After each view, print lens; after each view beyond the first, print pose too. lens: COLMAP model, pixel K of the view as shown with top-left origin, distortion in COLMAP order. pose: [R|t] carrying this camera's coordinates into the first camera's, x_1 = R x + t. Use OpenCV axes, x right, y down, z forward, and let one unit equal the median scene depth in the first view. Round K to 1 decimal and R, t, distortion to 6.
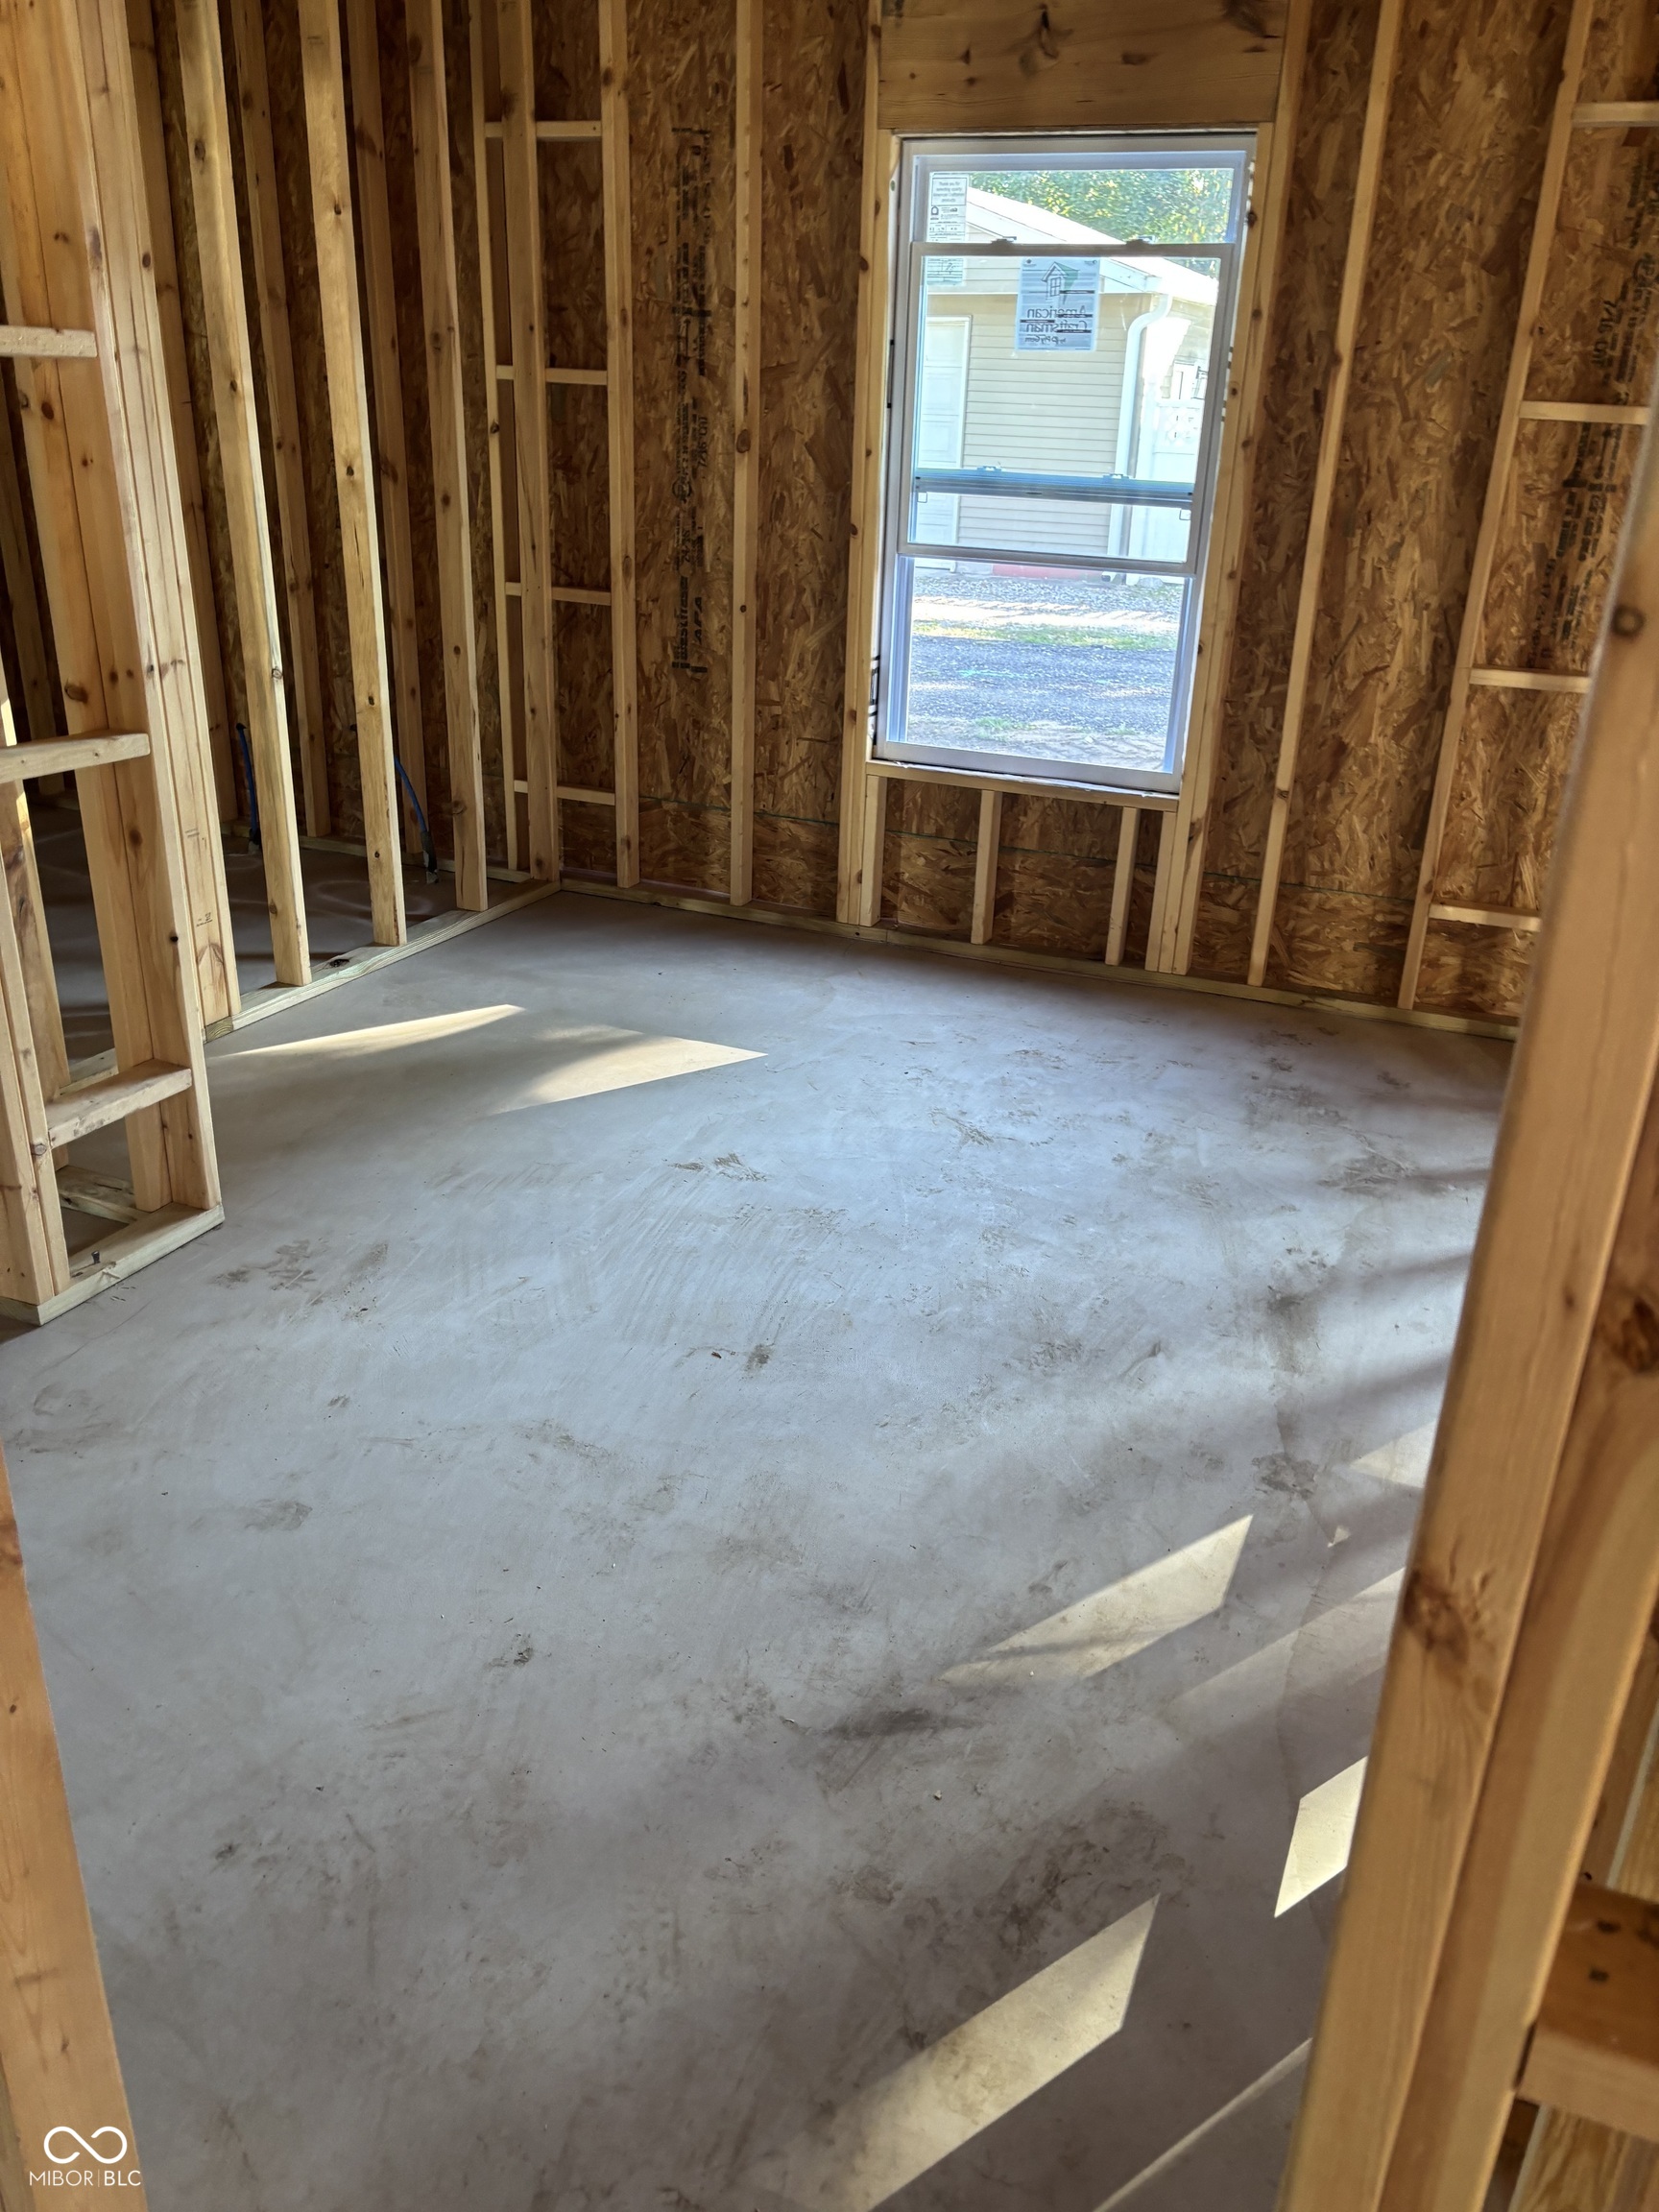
lens RADIAL K [[1665.9, 0, 834.6], [0, 1665.9, 1112.9], [0, 0, 1]] dist [0.030612, -0.025190]
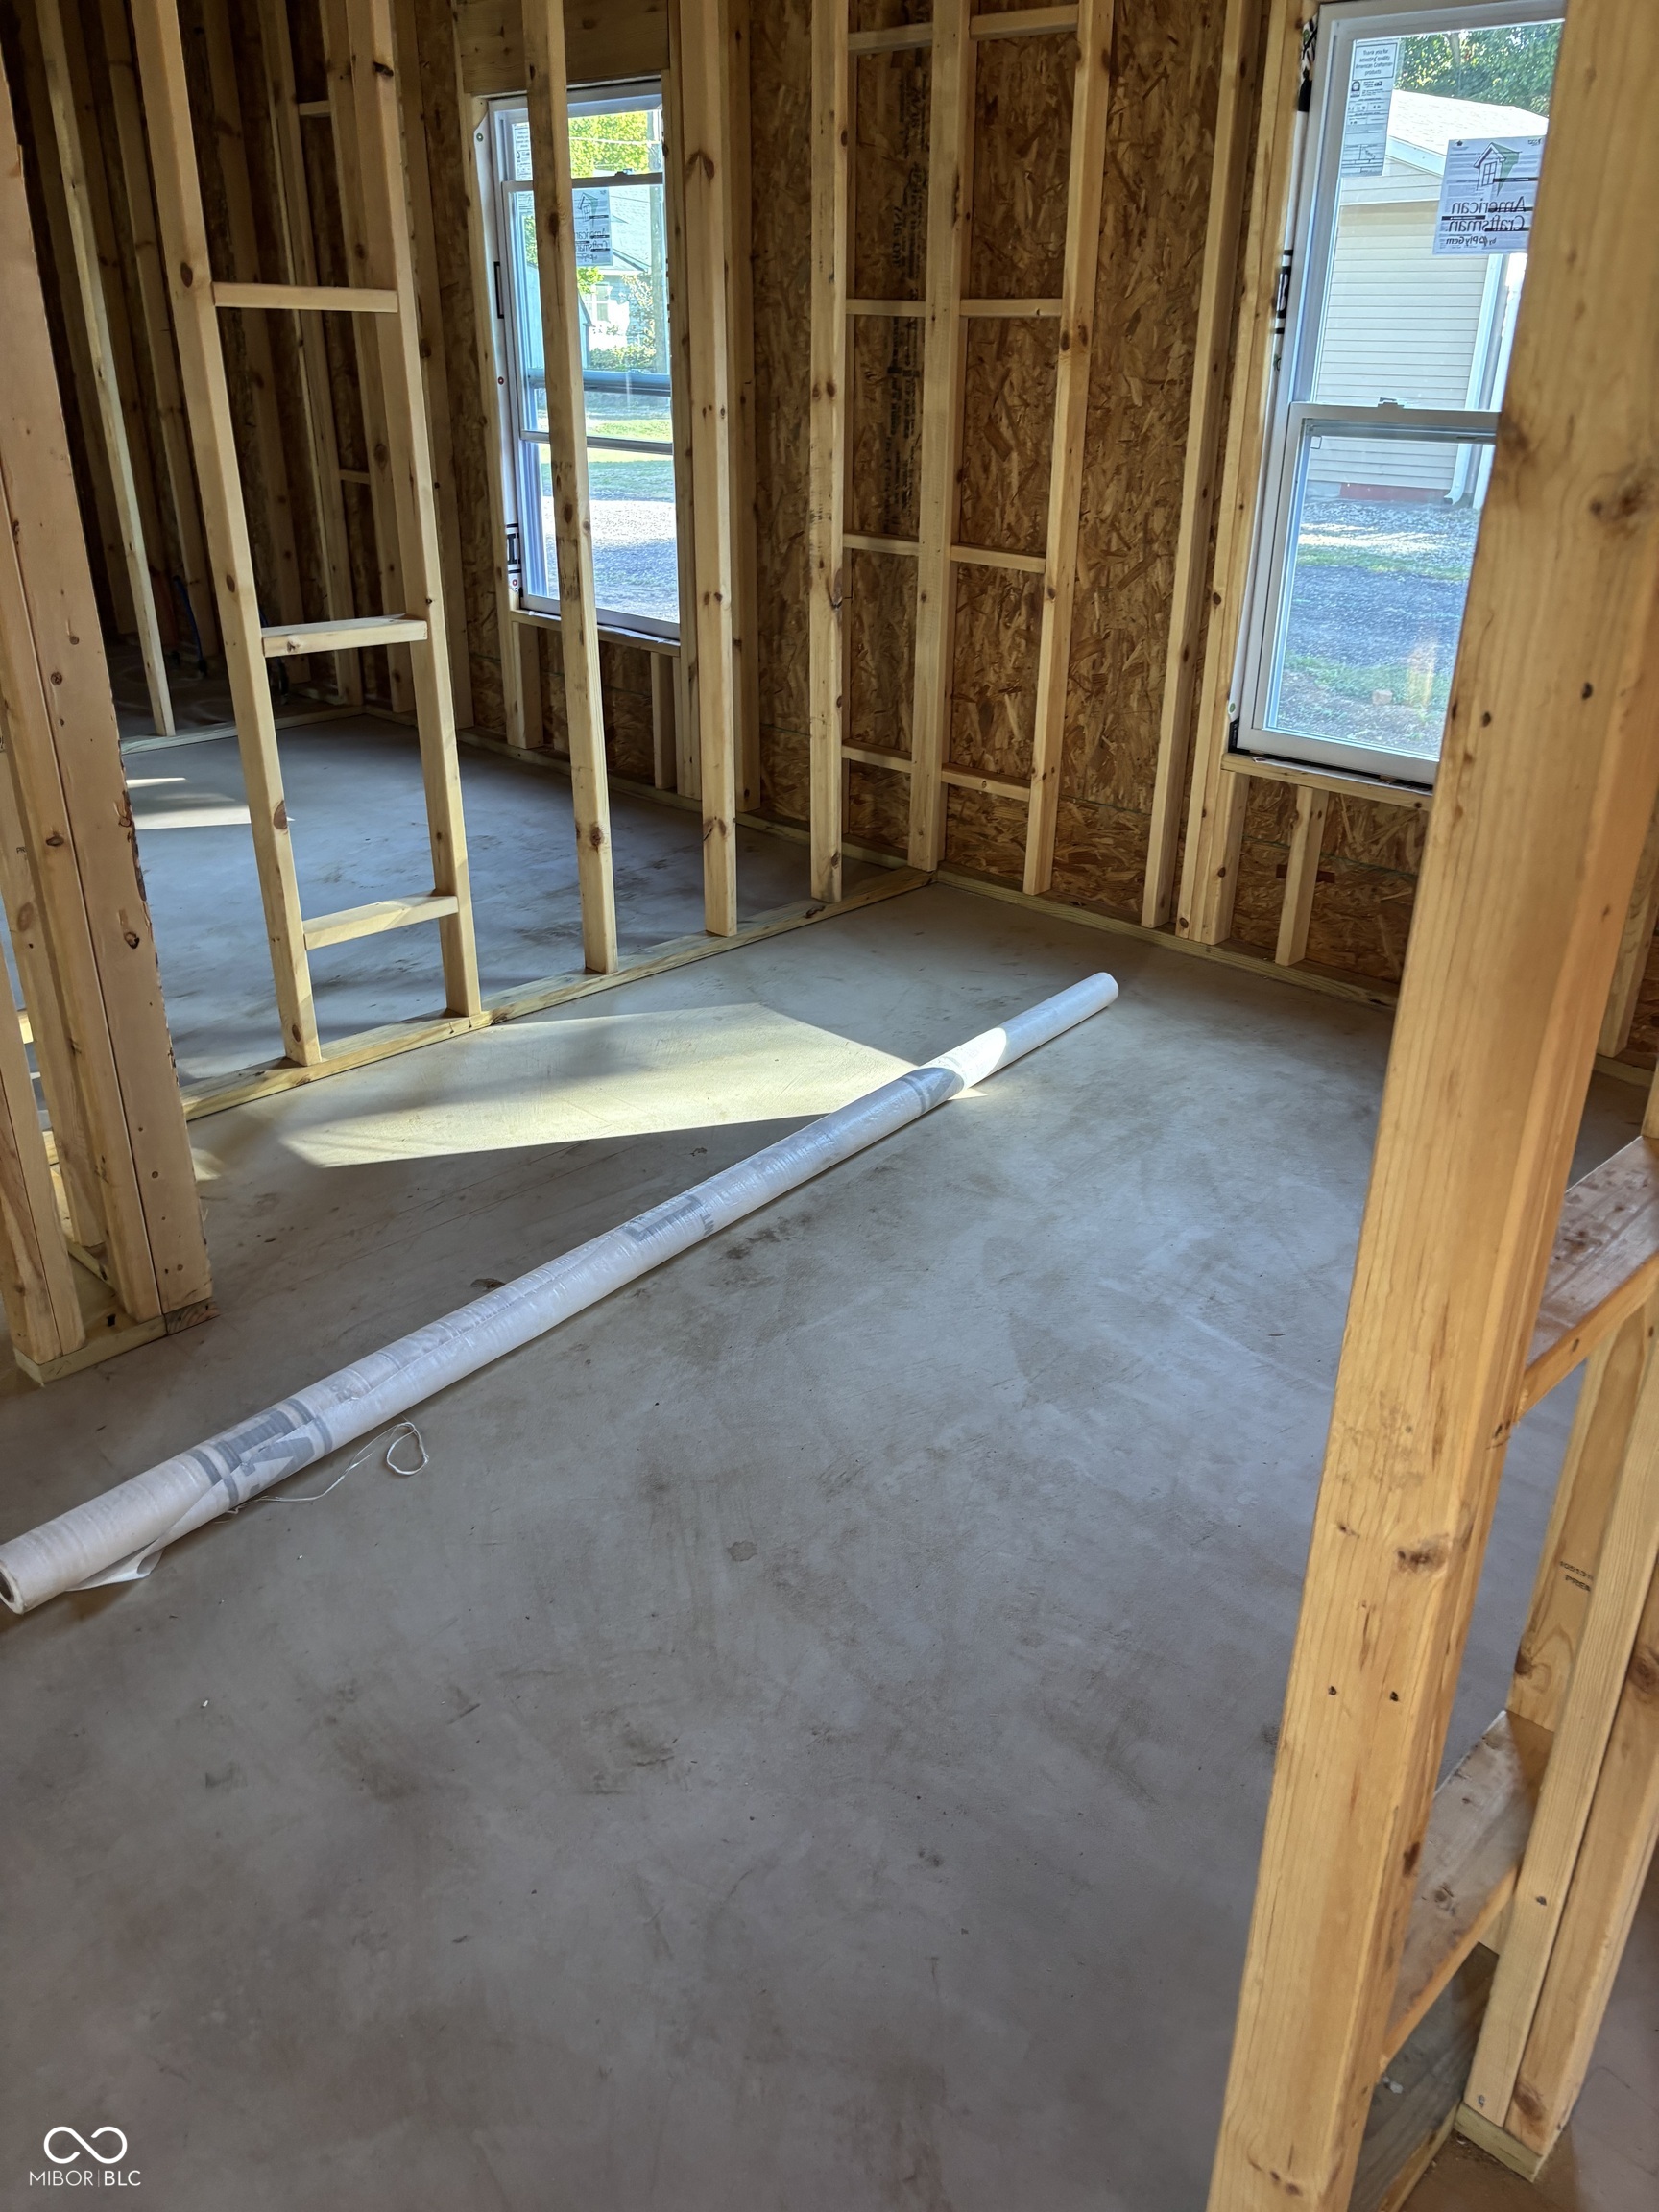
lens RADIAL K [[1665.9, 0, 818.2], [0, 1665.9, 1105.0], [0, 0, 1]] dist [0.030612, -0.025190]
pose [[0.926246, 0.134770, -0.352001, 0.822858], [-0.123172, 0.990846, 0.055252, 0.063538], [0.356225, -0.007820, 0.934367, -0.088626]]
